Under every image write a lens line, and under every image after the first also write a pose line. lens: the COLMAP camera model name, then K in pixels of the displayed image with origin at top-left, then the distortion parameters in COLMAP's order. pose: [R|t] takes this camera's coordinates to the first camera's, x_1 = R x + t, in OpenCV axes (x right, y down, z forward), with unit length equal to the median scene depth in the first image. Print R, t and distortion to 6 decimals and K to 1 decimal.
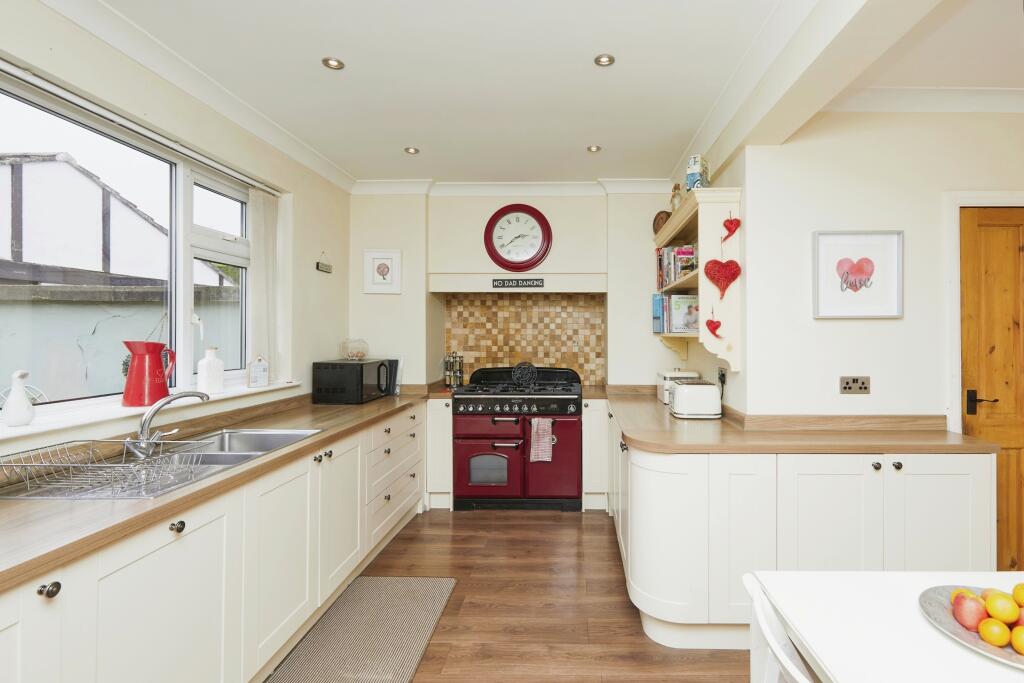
lens RADIAL K [[479.8, 0, 508.7], [0, 479.8, 341.0], [0, 0, 1]] dist [-0.001851, -0.000313]
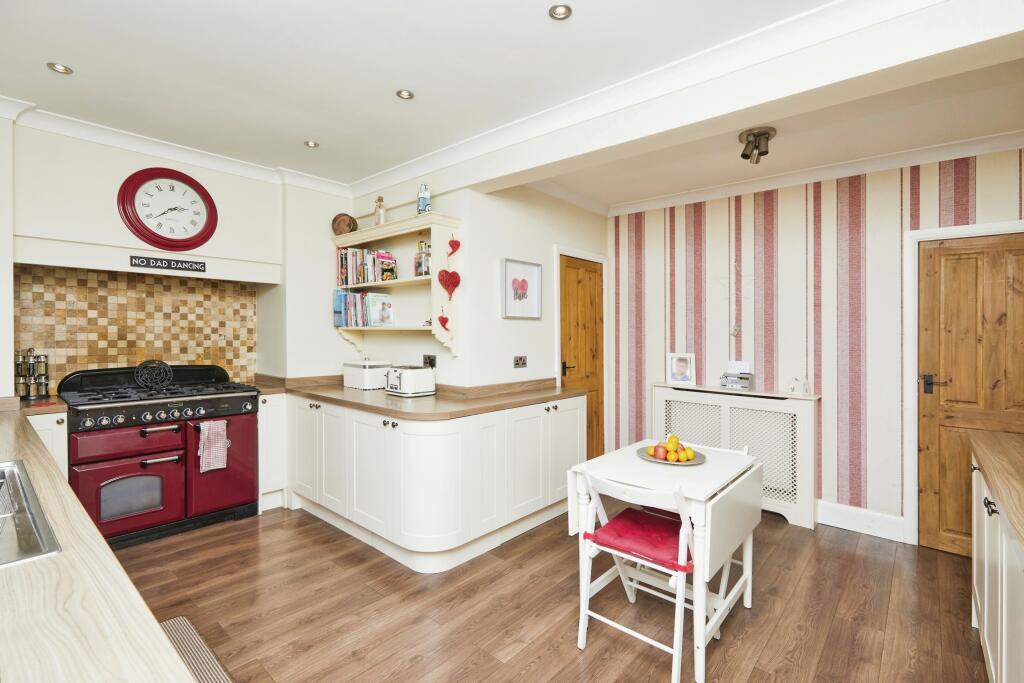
lens RADIAL K [[479.8, 0, 503.4], [0, 479.8, 337.5], [0, 0, 1]] dist [-0.001851, -0.000313]
pose [[0.656760, -0.003403, 0.754092, -0.243025], [0.001288, 0.999993, 0.003390, 0.004829], [-0.754099, -0.001255, 0.656760, 0.018493]]
